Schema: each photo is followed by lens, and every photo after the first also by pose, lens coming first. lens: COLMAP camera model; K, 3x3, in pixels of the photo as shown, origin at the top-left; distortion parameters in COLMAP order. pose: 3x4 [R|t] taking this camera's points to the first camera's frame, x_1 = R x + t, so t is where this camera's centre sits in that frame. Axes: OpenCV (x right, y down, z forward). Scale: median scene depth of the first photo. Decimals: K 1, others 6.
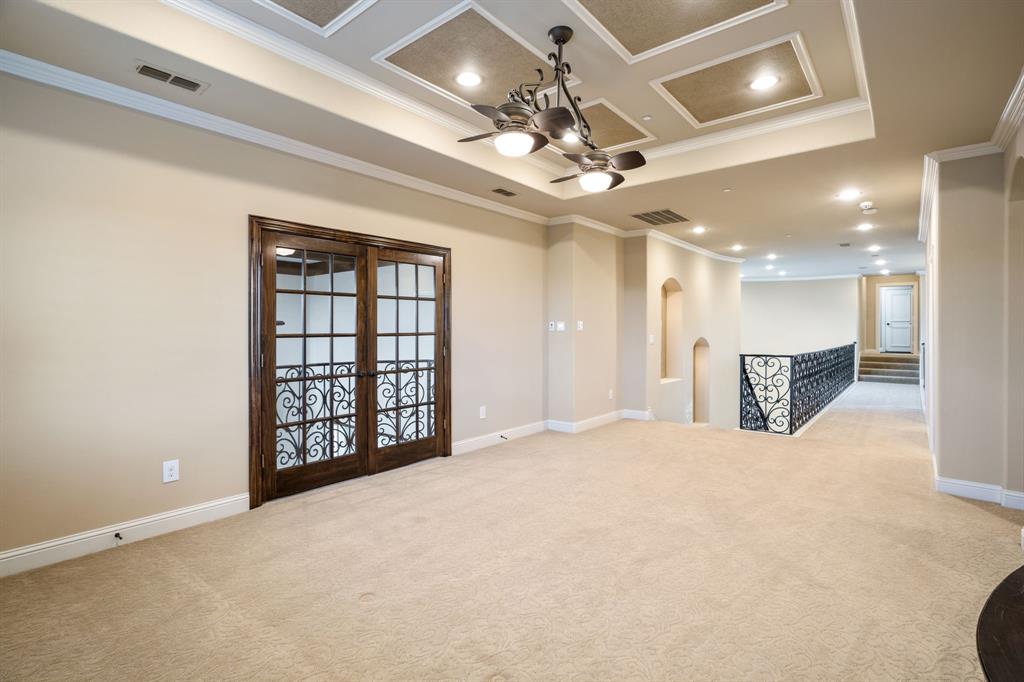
lens RADIAL K [[478.9, 0, 513.0], [0, 478.9, 337.1], [0, 0, 1]] dist [-0.020296, 0.000390]
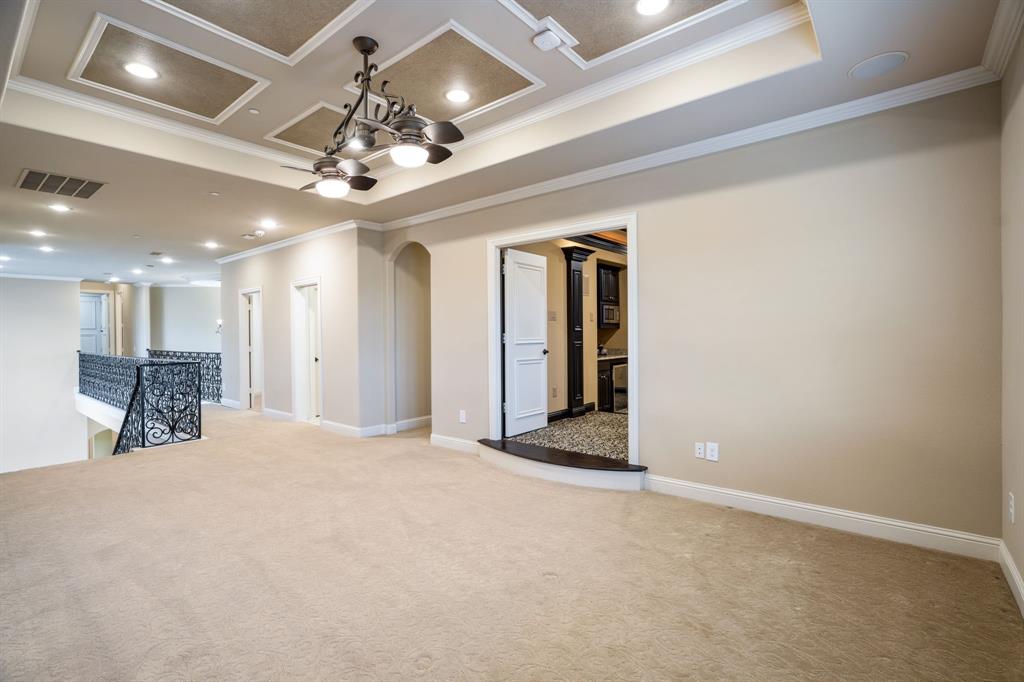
lens RADIAL K [[478.9, 0, 512.0], [0, 478.9, 335.7], [0, 0, 1]] dist [-0.020296, 0.000390]
pose [[-0.012152, -0.006339, 0.999906, -0.577856], [0.027951, 0.999587, 0.006677, -0.005612], [-0.999535, 0.028030, -0.011969, 0.438798]]
